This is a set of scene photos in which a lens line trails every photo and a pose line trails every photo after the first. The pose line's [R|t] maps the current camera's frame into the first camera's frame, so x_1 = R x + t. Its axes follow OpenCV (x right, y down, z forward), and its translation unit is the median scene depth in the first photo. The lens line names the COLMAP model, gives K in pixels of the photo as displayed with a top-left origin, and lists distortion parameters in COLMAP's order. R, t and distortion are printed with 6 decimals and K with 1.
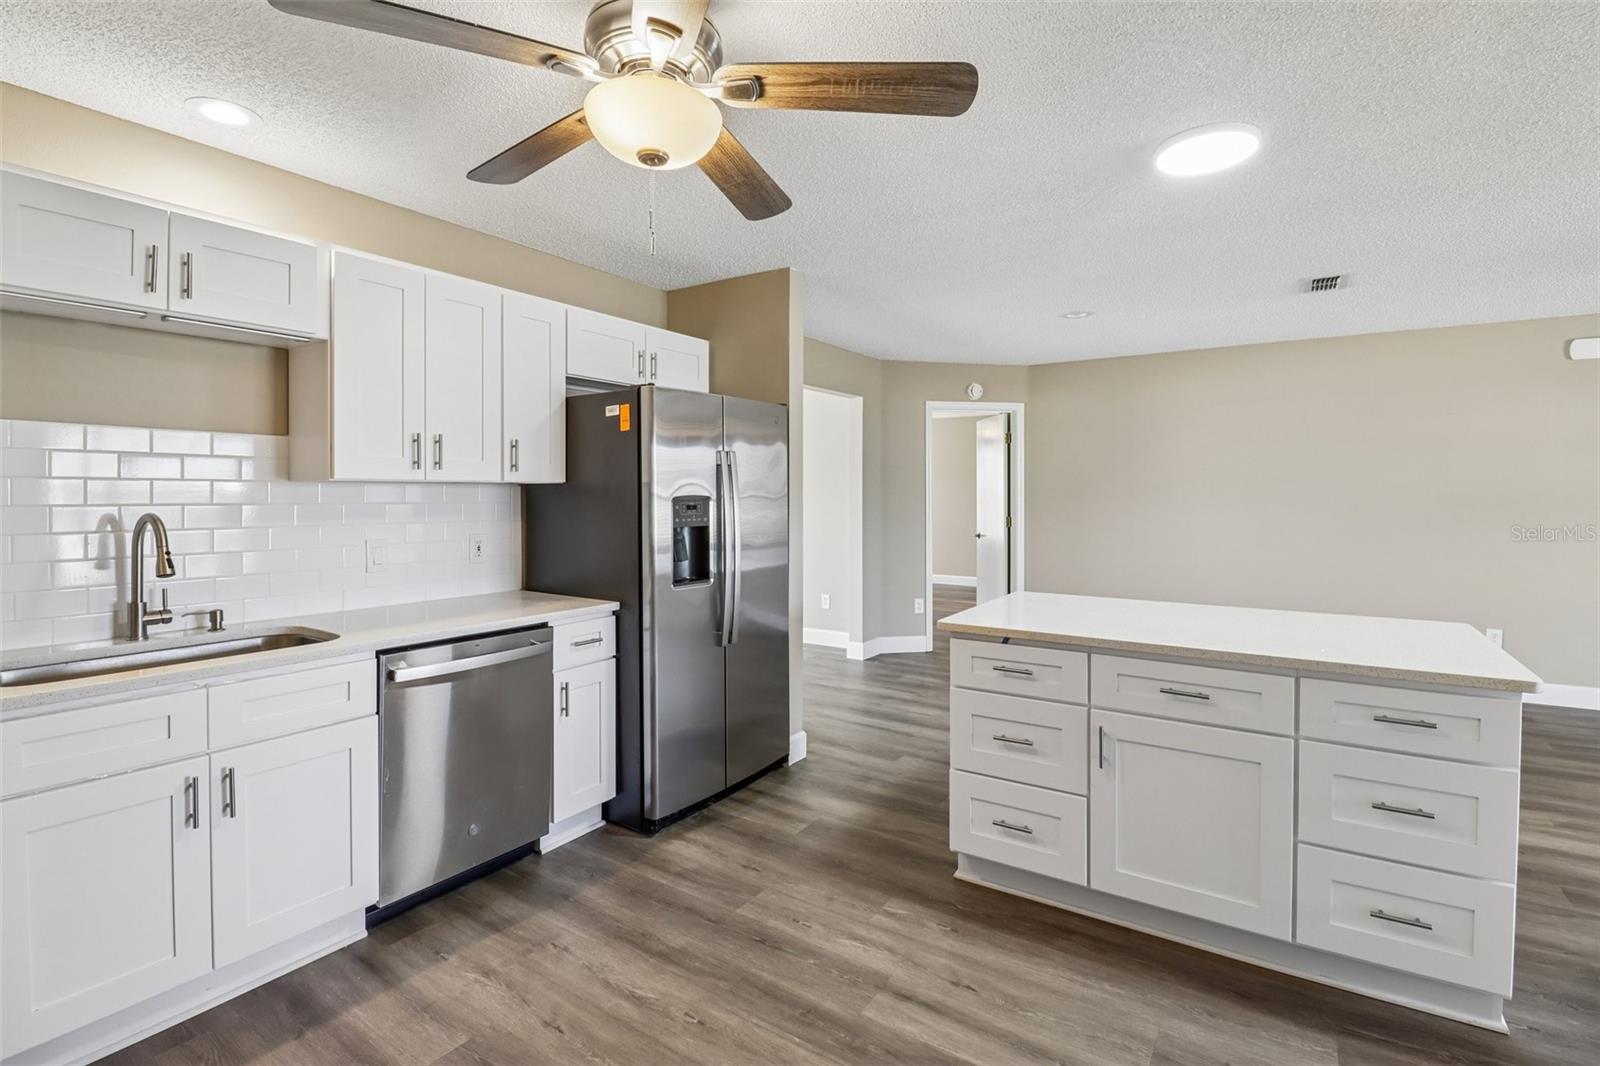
lens RADIAL K [[739.9, 0, 801.1], [0, 739.9, 497.9], [0, 0, 1]] dist [0.000216, -0.010905]
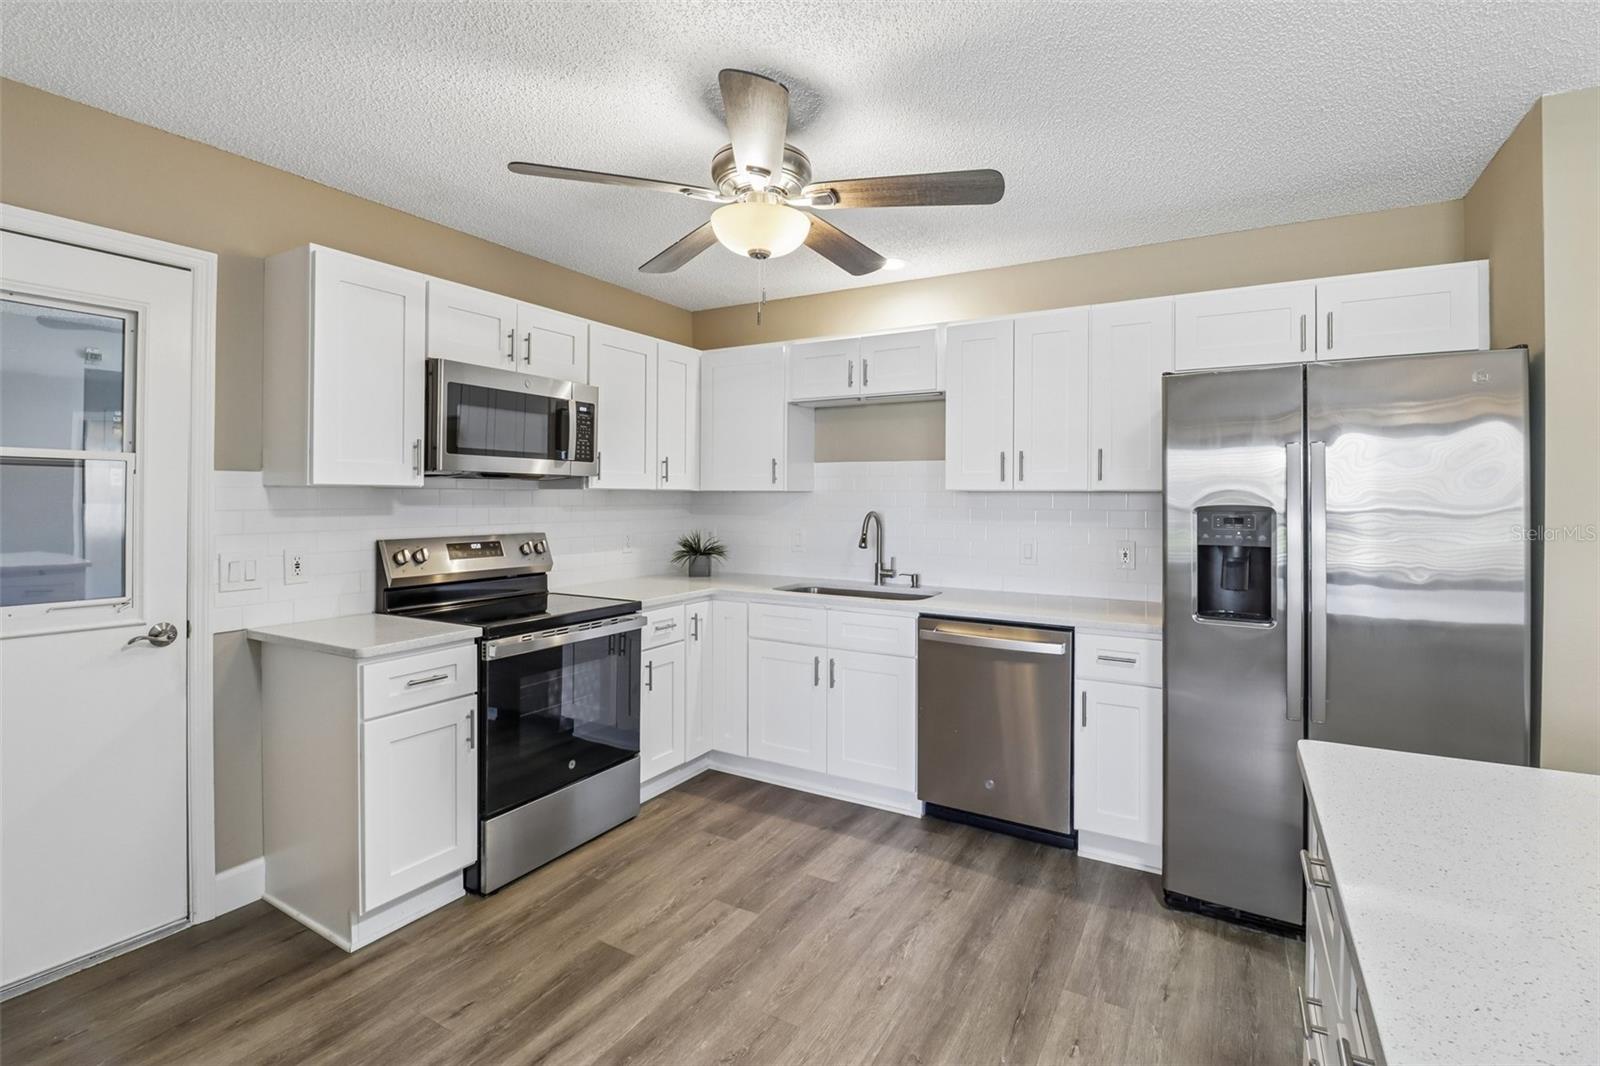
lens RADIAL K [[739.9, 0, 801.1], [0, 739.9, 497.9], [0, 0, 1]] dist [0.000216, -0.010905]
pose [[0.067497, -0.001342, -0.997719, 0.706189], [-0.013030, 0.999913, -0.002226, -0.003850], [0.997634, 0.013150, 0.067474, 0.599913]]
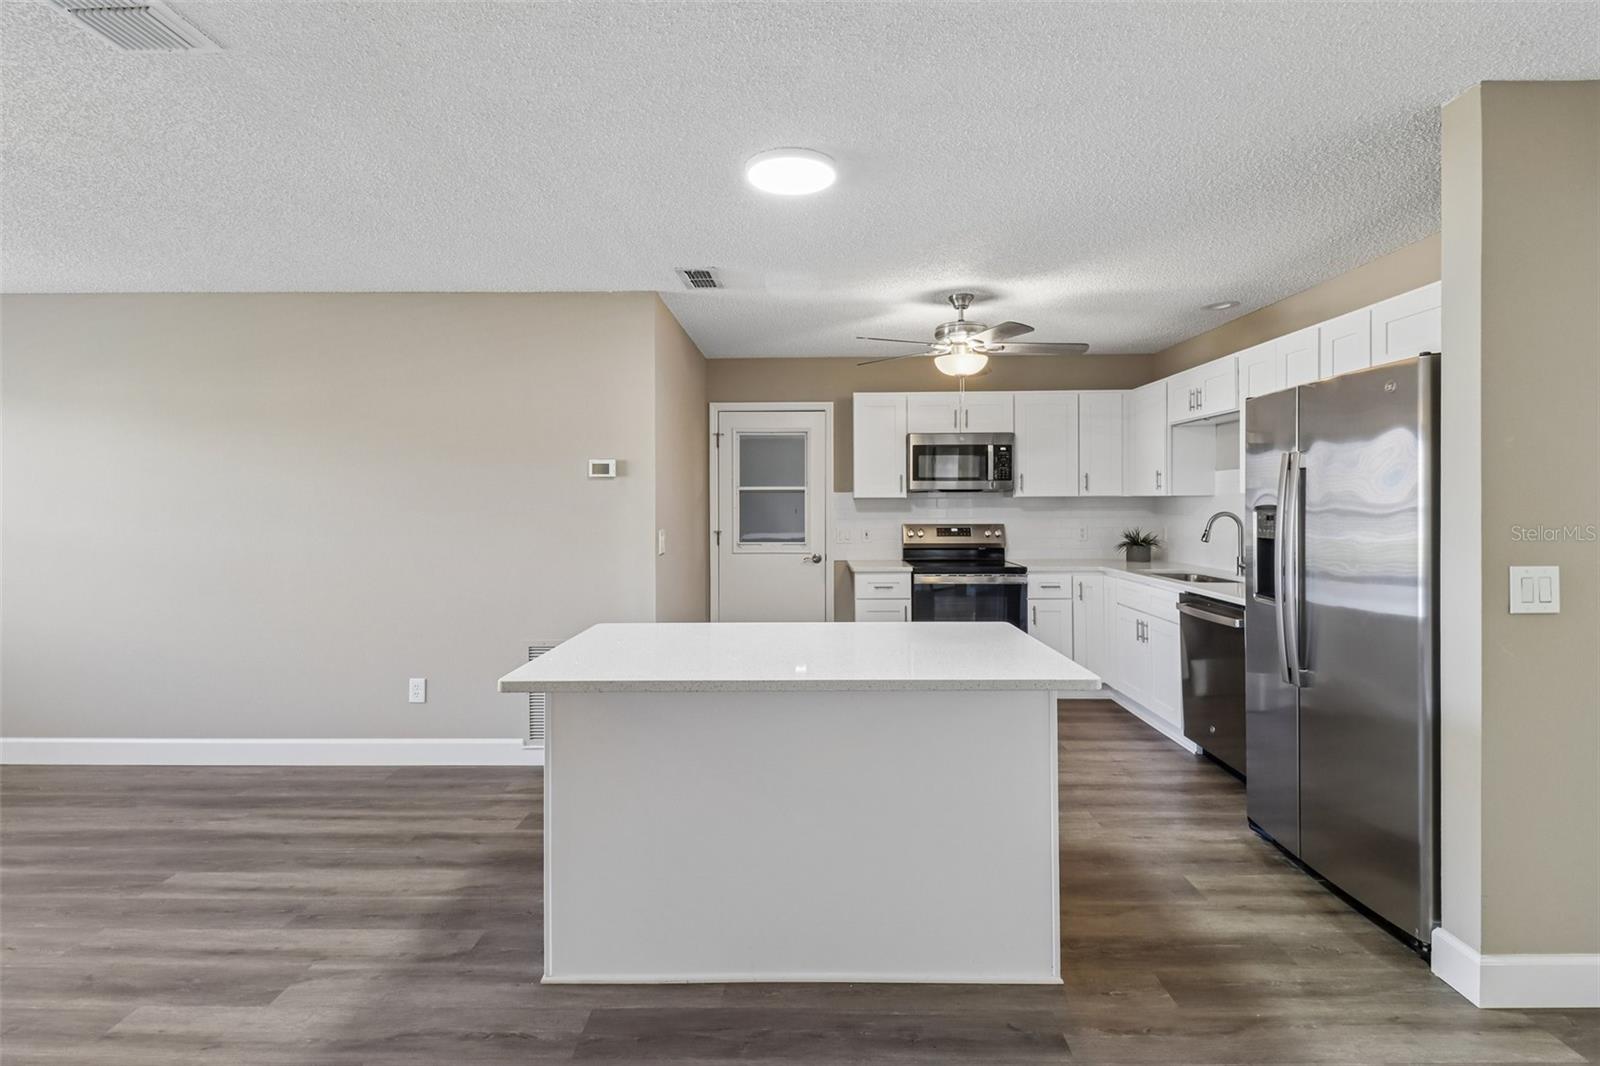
lens RADIAL K [[739.9, 0, 801.1], [0, 739.9, 497.9], [0, 0, 1]] dist [0.000216, -0.010905]
pose [[-0.838625, 0.000124, -0.544709, 1.032752], [-0.000129, 1.000000, 0.000426, -0.015535], [0.544709, 0.000427, -0.838625, 1.754332]]
